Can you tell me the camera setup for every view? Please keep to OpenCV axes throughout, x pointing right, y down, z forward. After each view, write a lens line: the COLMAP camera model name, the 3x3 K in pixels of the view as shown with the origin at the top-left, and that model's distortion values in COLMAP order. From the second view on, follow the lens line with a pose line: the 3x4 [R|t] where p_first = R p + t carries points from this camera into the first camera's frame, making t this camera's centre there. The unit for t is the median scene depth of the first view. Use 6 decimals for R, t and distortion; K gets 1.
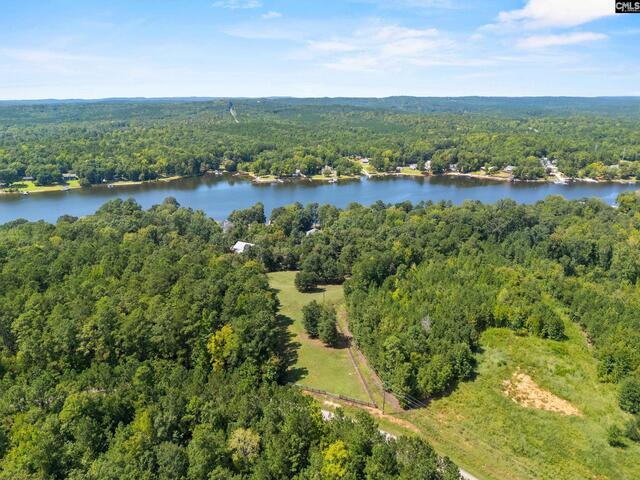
lens RADIAL K [[468.0, 0, 320.0], [0, 468.0, 240.0], [0, 0, 1]] dist [0.087618, -0.094838]
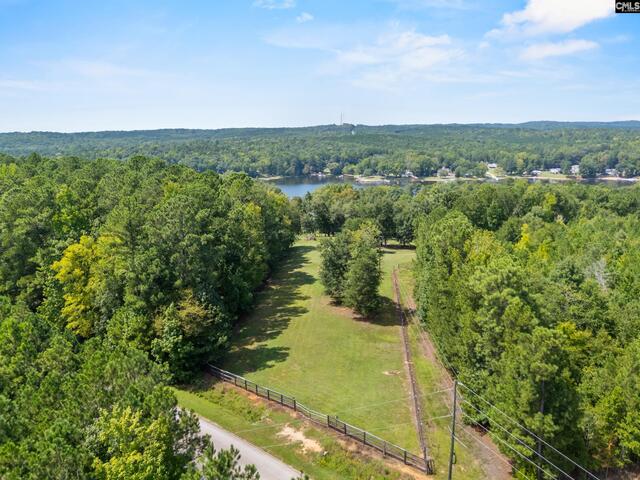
lens RADIAL K [[468.0, 0, 320.0], [0, 468.0, 240.0], [0, 0, 1]] dist [0.087618, -0.094838]
pose [[0.965939, 0.046023, -0.254645, 0.022165], [-0.063221, 0.996208, -0.059767, 0.041450], [0.250929, 0.073831, 0.965186, 0.122740]]
